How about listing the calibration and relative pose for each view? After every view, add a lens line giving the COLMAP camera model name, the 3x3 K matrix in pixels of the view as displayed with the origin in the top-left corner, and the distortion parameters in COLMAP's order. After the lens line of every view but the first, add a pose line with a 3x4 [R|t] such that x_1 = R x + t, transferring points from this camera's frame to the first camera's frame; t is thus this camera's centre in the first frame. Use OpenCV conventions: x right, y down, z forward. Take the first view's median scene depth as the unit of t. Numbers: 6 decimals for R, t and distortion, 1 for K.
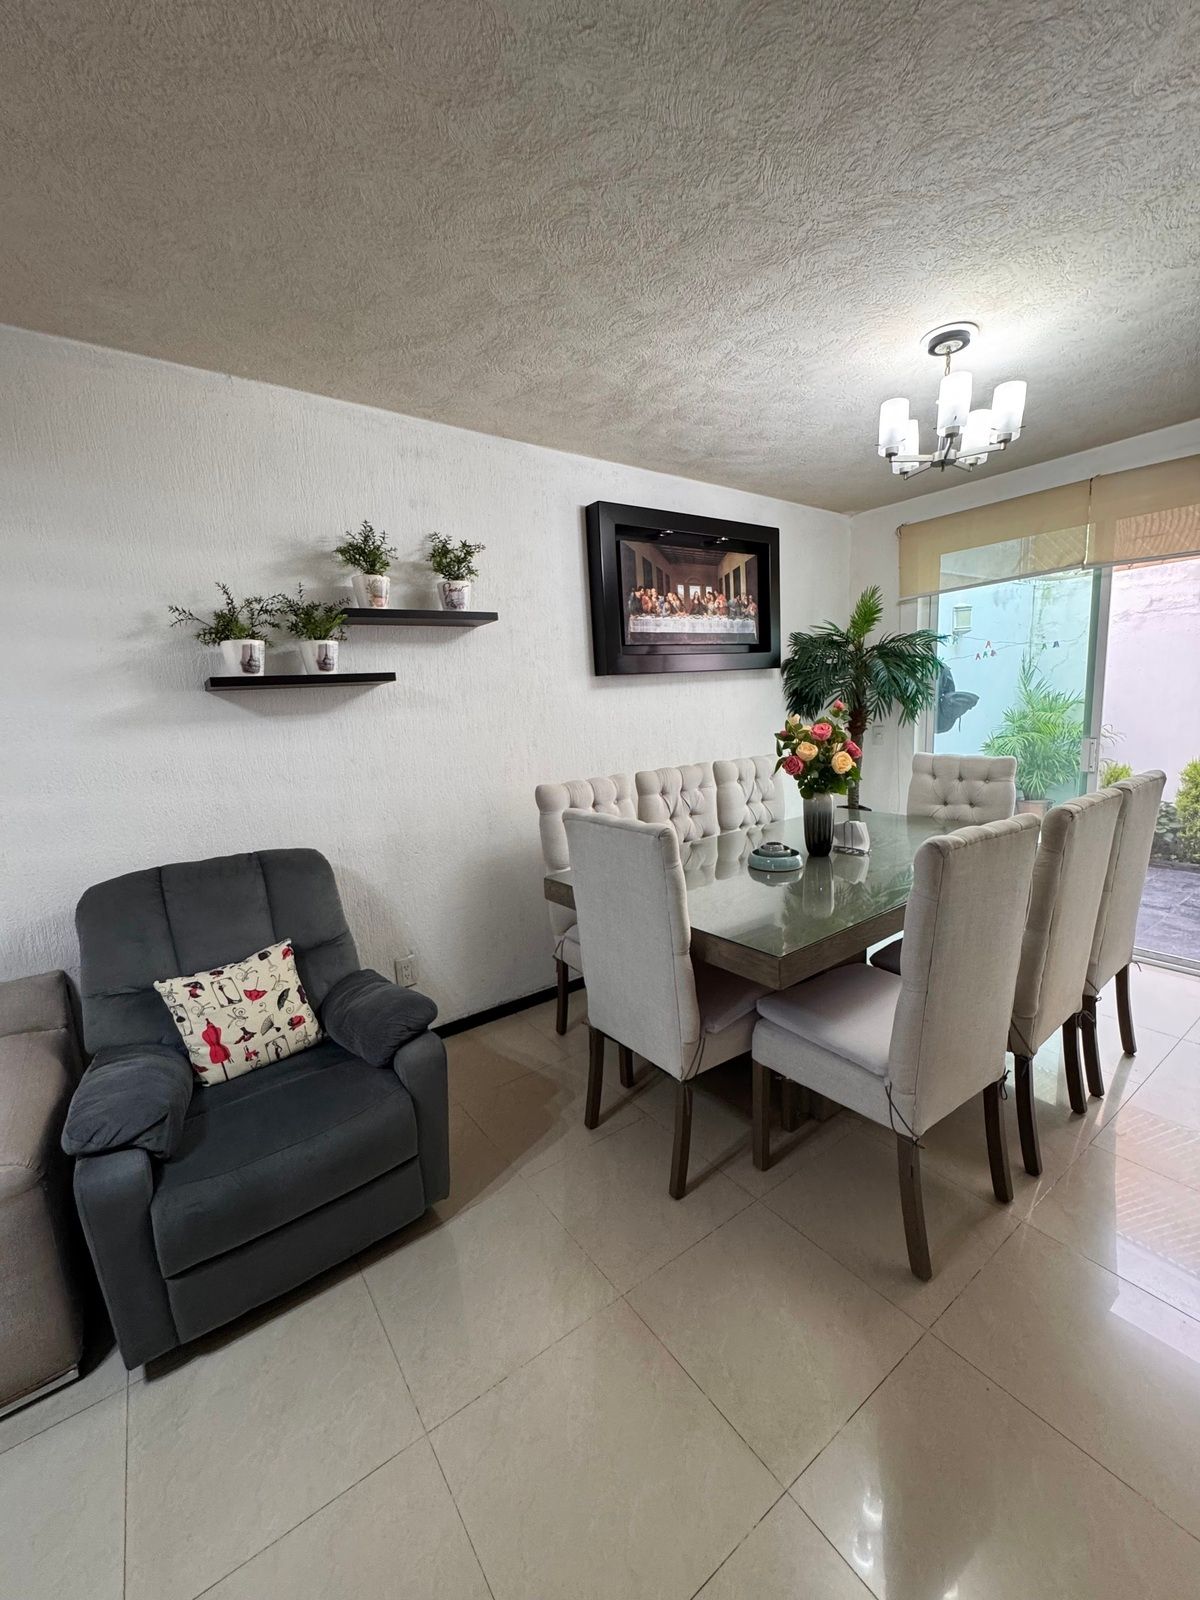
lens RADIAL K [[637.2, 0, 602.7], [0, 637.2, 800.3], [0, 0, 1]] dist [-0.008654, 0.000994]
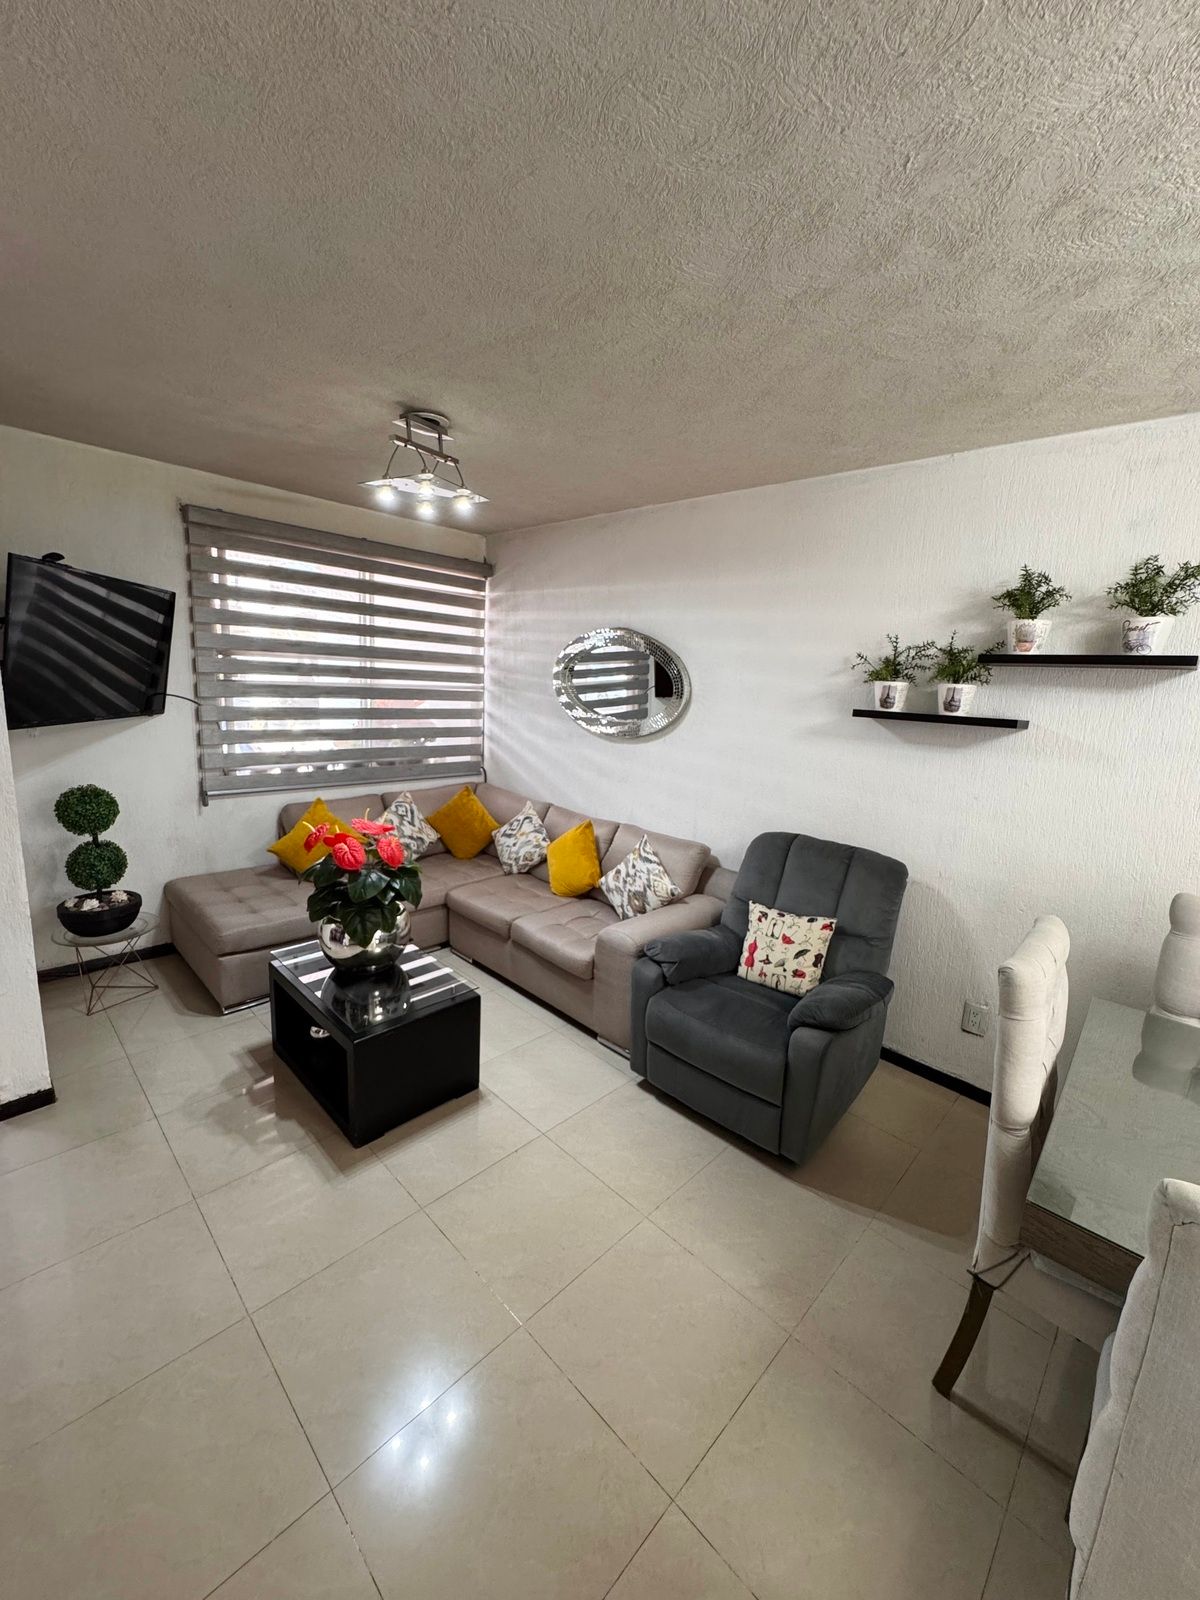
lens RADIAL K [[637.2, 0, 602.7], [0, 637.2, 800.3], [0, 0, 1]] dist [-0.008654, 0.000994]
pose [[0.171013, 0.246840, -0.953847, 0.521644], [-0.210578, 0.954896, 0.209357, -0.157863], [0.962503, 0.165056, 0.215279, 0.217059]]
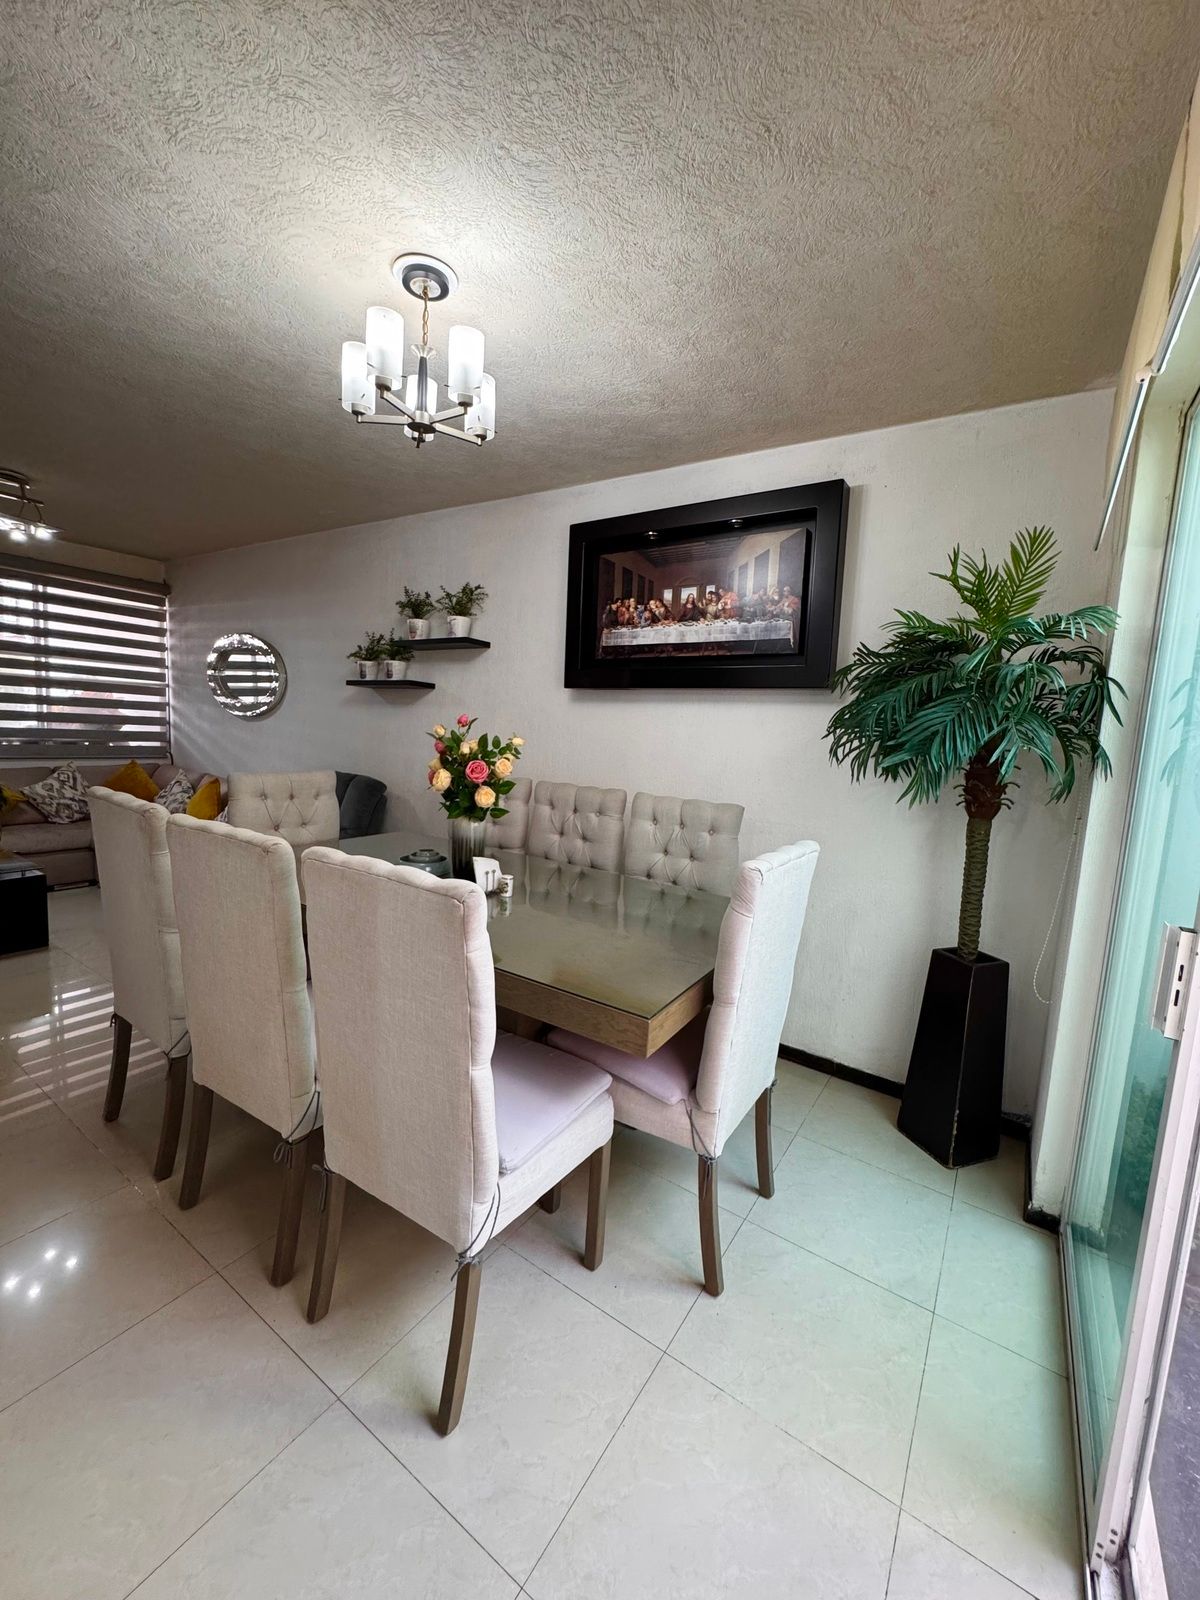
lens RADIAL K [[637.2, 0, 602.7], [0, 637.2, 800.3], [0, 0, 1]] dist [-0.008654, 0.000994]
pose [[0.352179, 0.178292, -0.918794, 1.345117], [-0.216107, 0.970651, 0.105519, -0.185568], [0.910641, 0.161396, 0.380373, 0.902455]]
